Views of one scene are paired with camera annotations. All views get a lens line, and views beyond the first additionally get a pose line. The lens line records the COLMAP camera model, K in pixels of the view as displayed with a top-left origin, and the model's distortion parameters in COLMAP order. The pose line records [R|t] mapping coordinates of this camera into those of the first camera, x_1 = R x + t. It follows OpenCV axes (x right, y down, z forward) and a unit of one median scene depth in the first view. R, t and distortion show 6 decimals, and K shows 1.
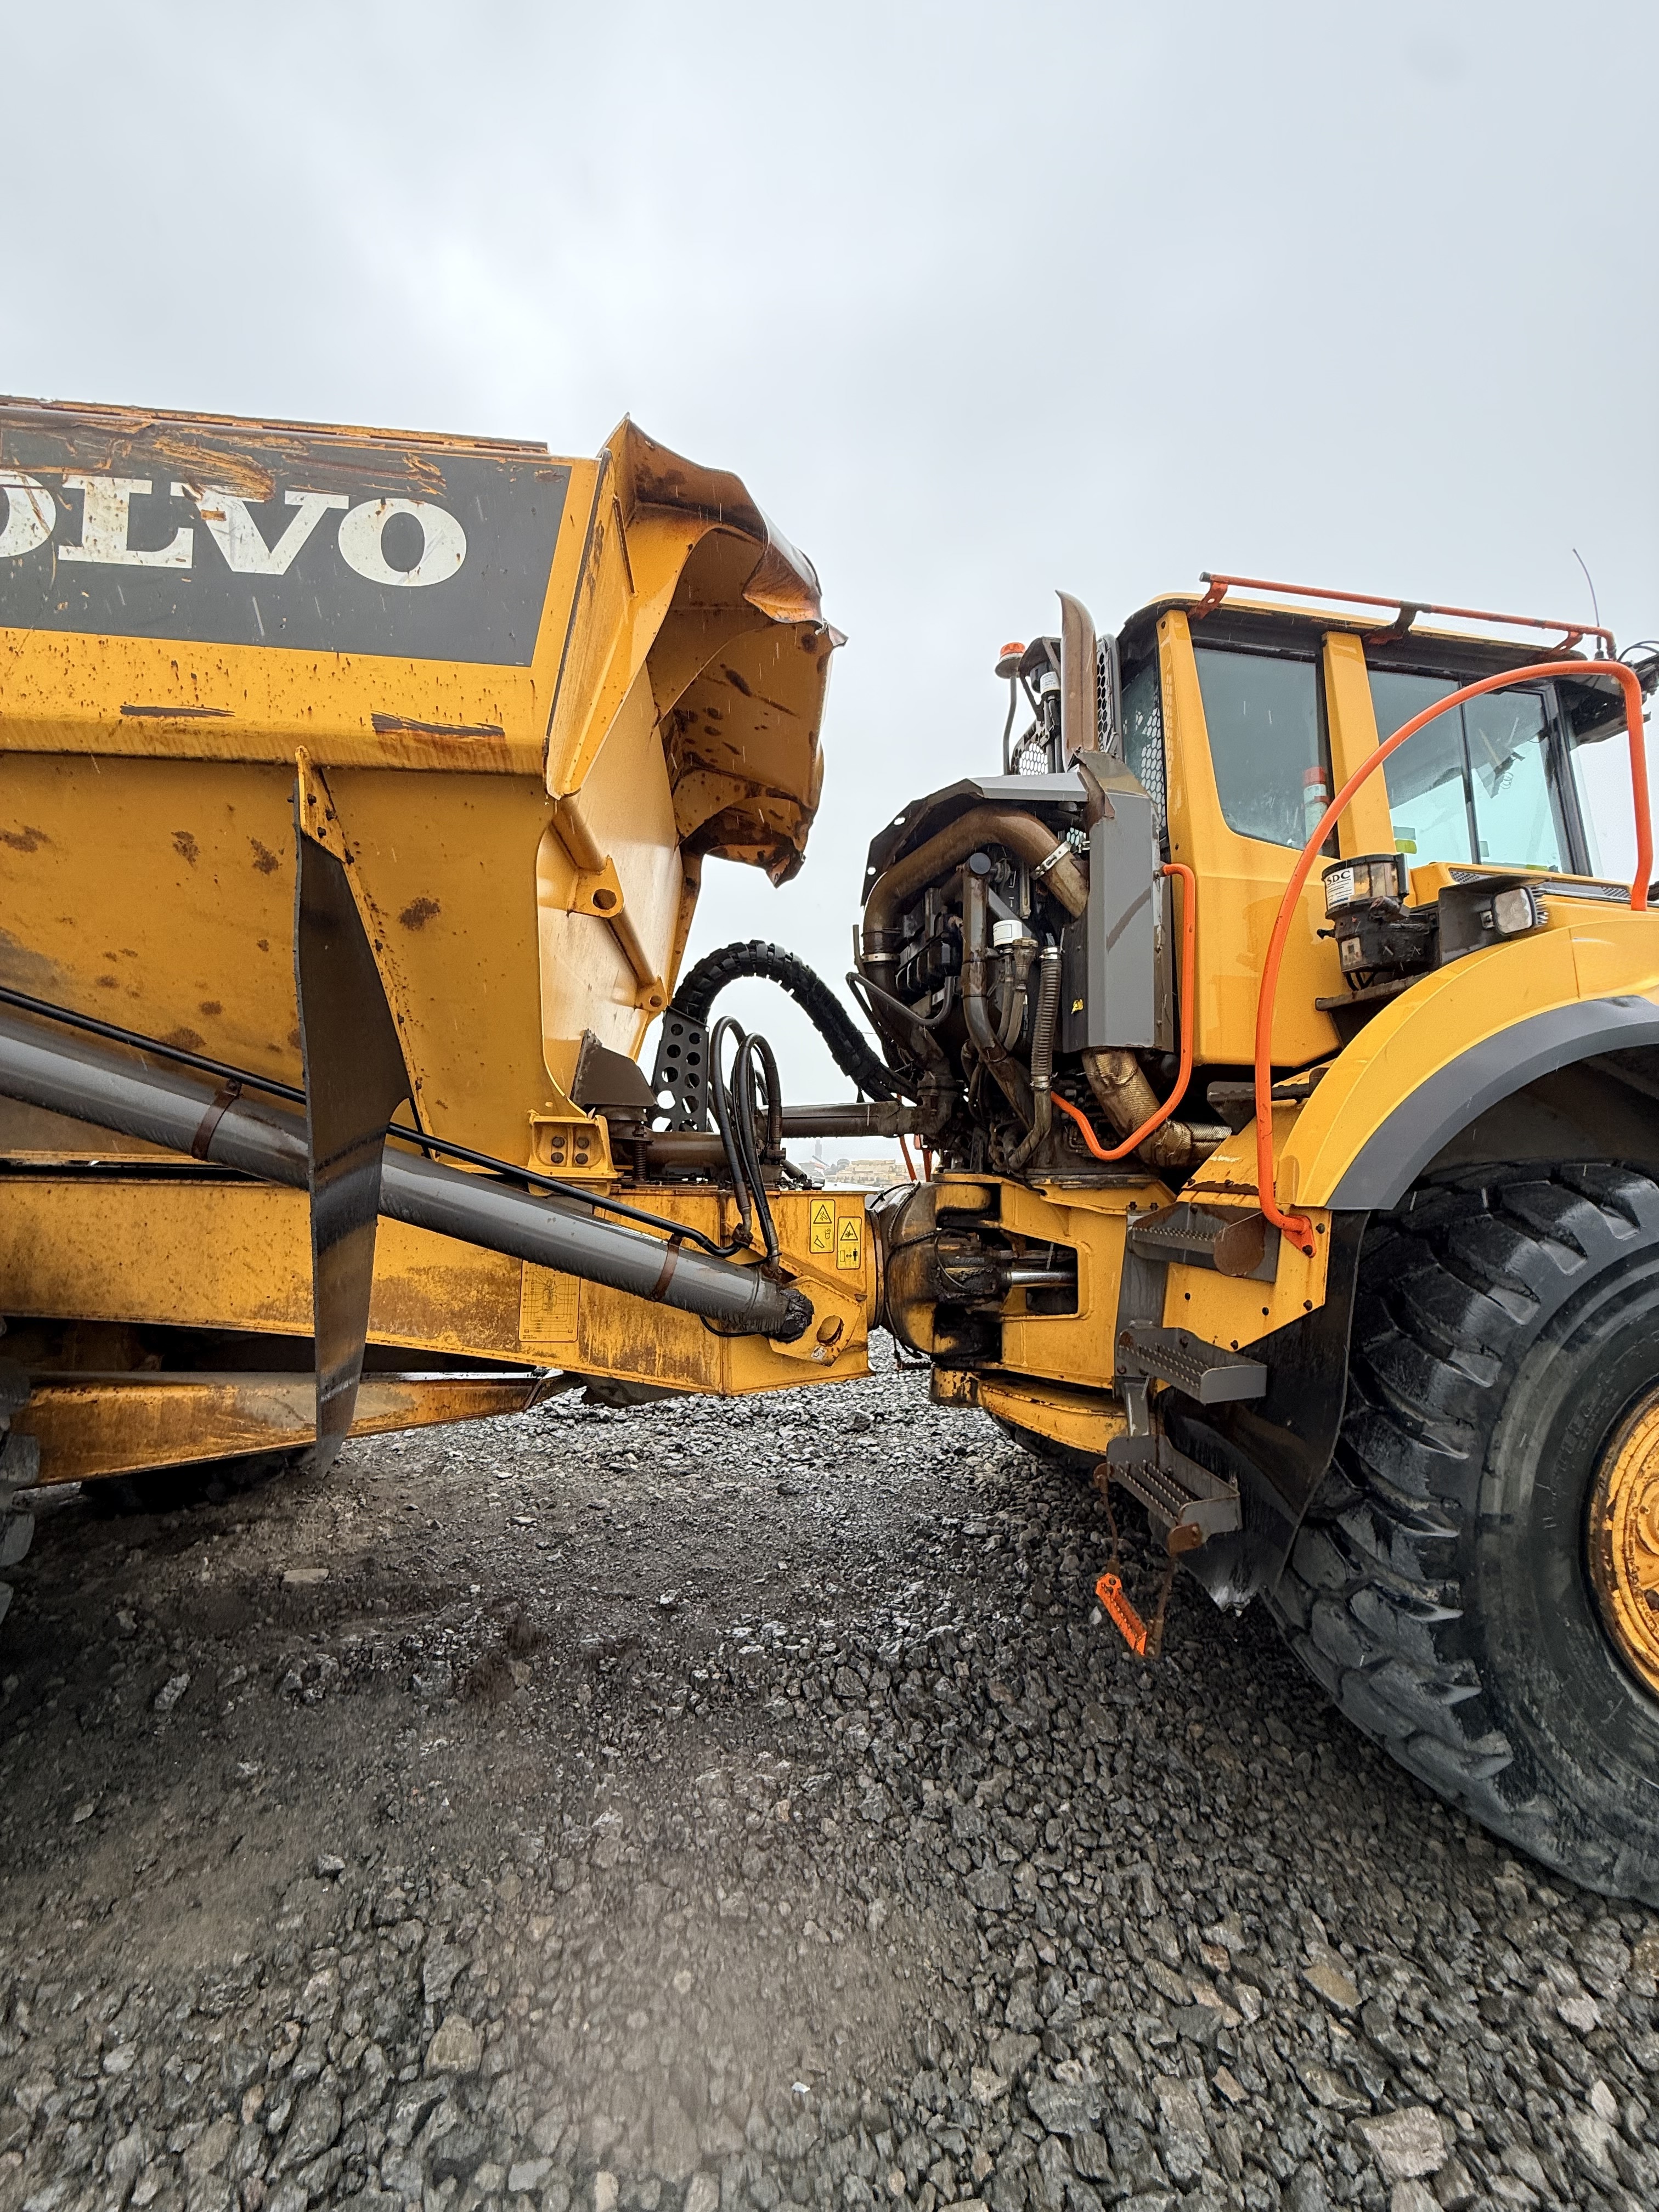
lens RADIAL K [[886.6, 0, 829.4], [0, 886.6, 1101.9], [0, 0, 1]] dist [-0.001752, -0.000023]
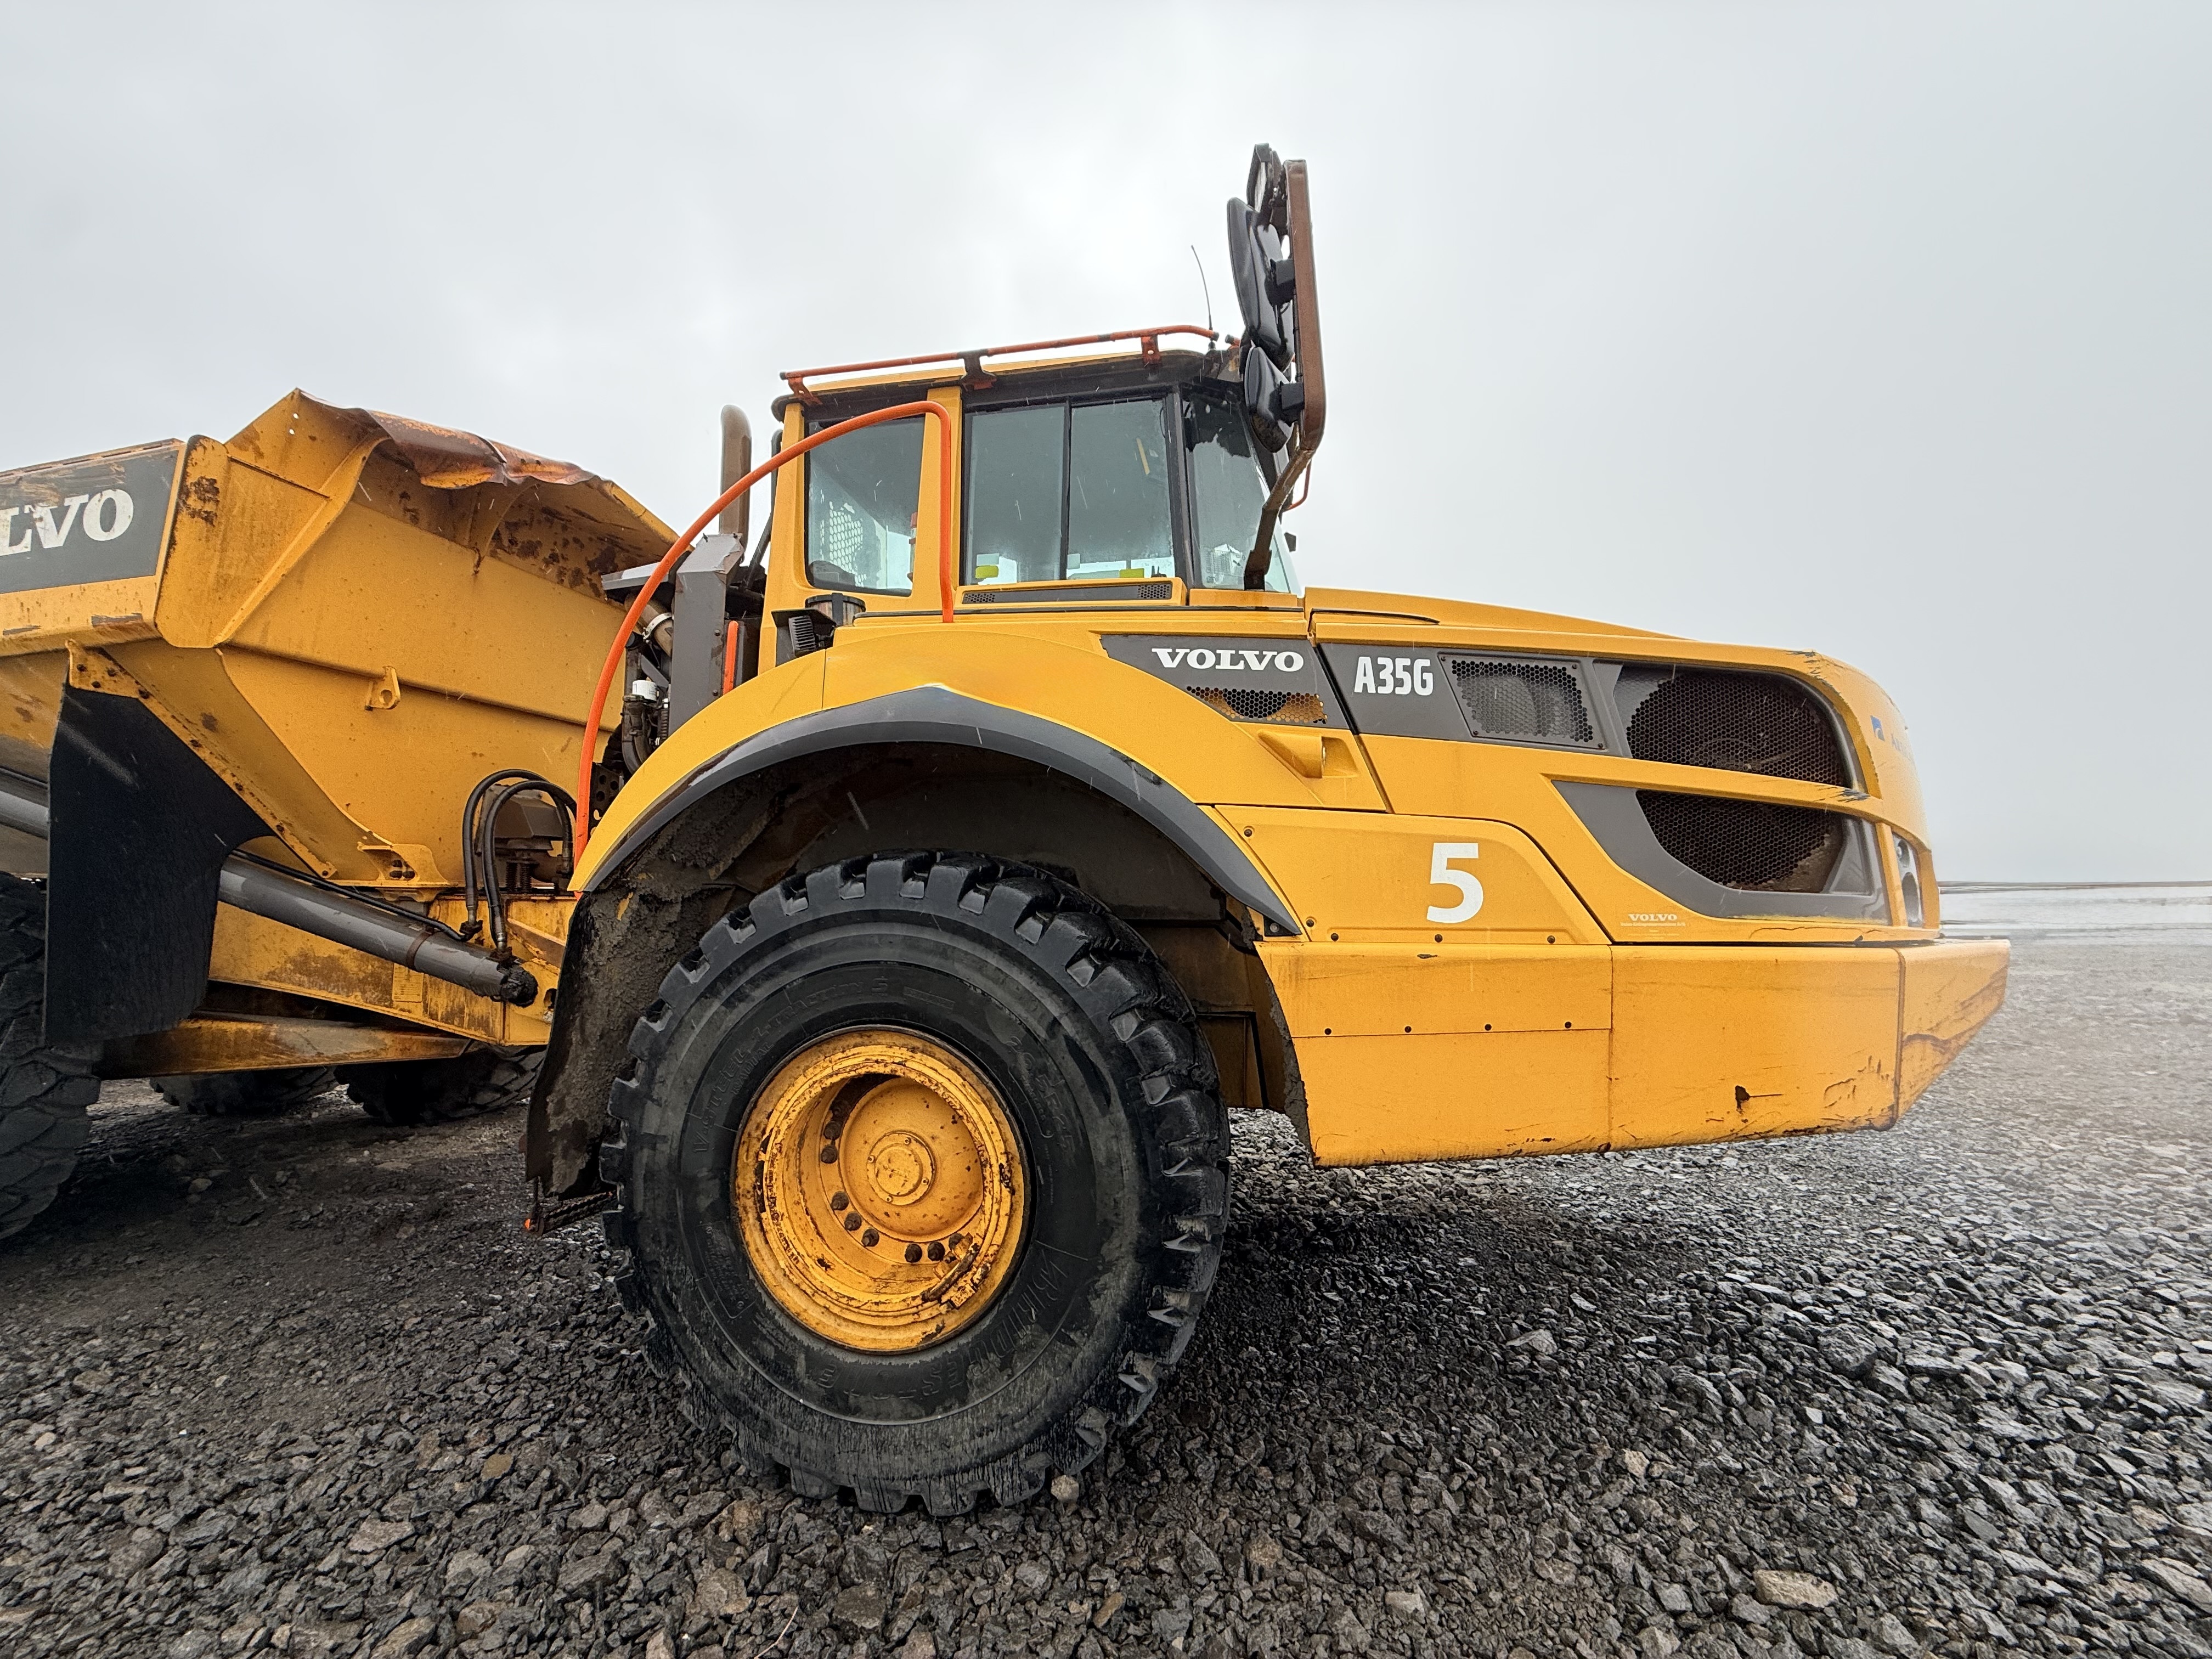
lens RADIAL K [[886.6, 0, 1102.9], [0, 886.6, 834.8], [0, 0, 1]] dist [-0.001752, -0.000023]
pose [[0.936140, -0.039105, -0.349447, 1.739328], [0.034921, 0.999223, -0.018268, 0.087506], [0.349890, 0.004899, 0.936778, 0.051683]]
